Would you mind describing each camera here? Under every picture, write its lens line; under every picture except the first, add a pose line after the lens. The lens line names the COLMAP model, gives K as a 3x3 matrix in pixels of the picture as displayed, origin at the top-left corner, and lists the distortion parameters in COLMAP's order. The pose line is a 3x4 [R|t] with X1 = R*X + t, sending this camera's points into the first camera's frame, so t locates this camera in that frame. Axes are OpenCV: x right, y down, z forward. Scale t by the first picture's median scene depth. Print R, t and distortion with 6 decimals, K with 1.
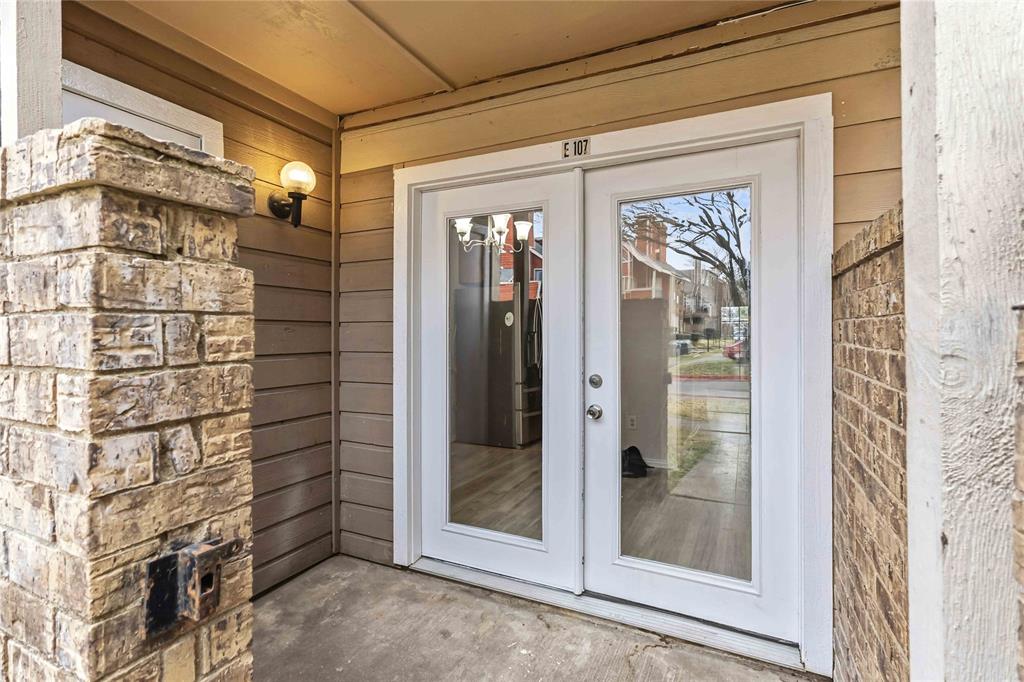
lens RADIAL K [[491.6, 0, 511.1], [0, 491.6, 333.8], [0, 0, 1]] dist [-0.015703, 0.009184]
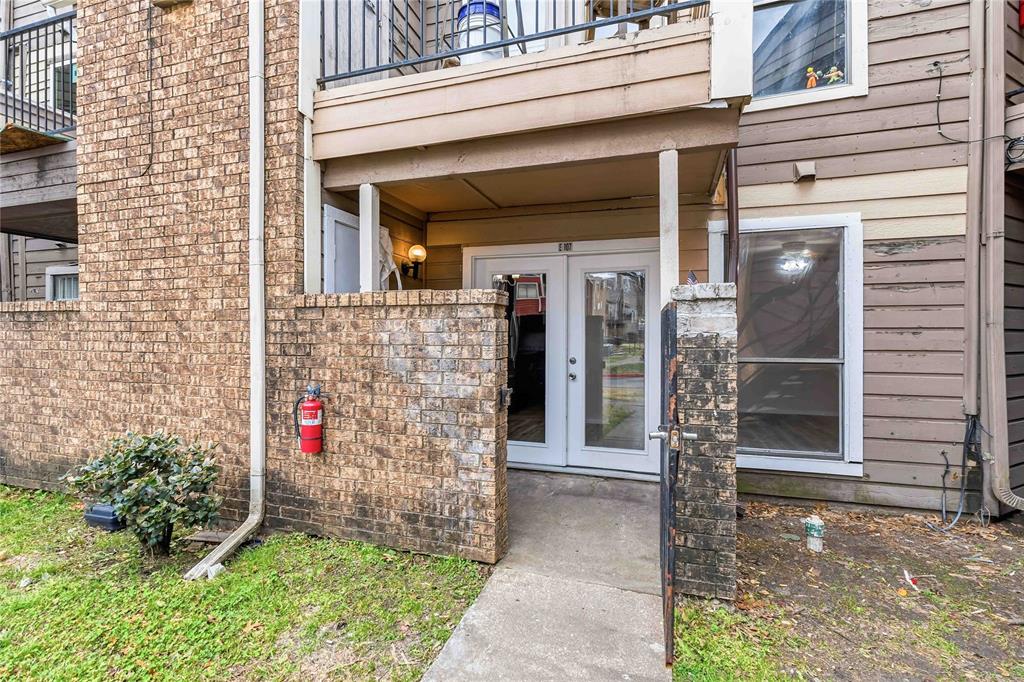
lens RADIAL K [[479.3, 0, 512.0], [0, 479.3, 341.0], [0, 0, 1]] dist [-0.011779, 0.007574]
pose [[0.990023, 0.002630, 0.140884, -0.305395], [-0.003661, 0.999968, 0.007061, 0.001096], [-0.140861, -0.007506, 0.990001, -0.789429]]
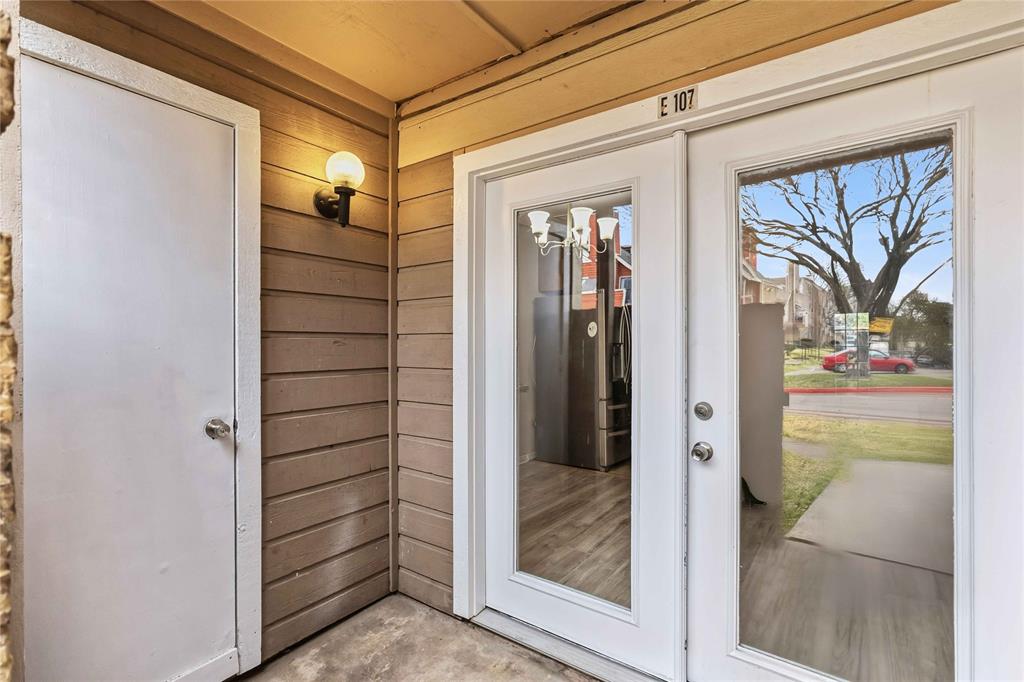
lens RADIAL K [[476.6, 0, 510.6], [0, 476.6, 345.6], [0, 0, 1]] dist [-0.004402, 0.000840]
pose [[0.984088, 0.000230, -0.177679, 0.008101], [0.000459, 0.999993, 0.003836, -0.006431], [0.177679, -0.003857, 0.984081, 0.192513]]
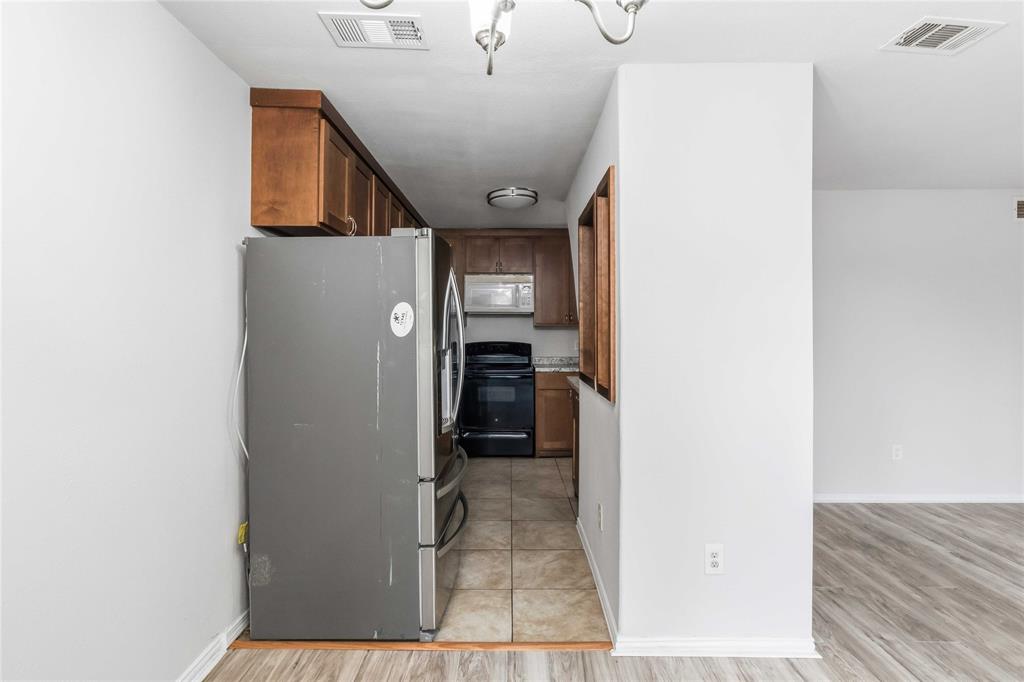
lens RADIAL K [[485.7, 0, 510.7], [0, 485.7, 339.1], [0, 0, 1]] dist [-0.003967, 0.000660]
pose [[0.903976, -0.005948, 0.427543, -0.181942], [-0.002790, 0.999800, 0.019808, -0.044315], [-0.427575, -0.019099, 0.903778, 1.220479]]
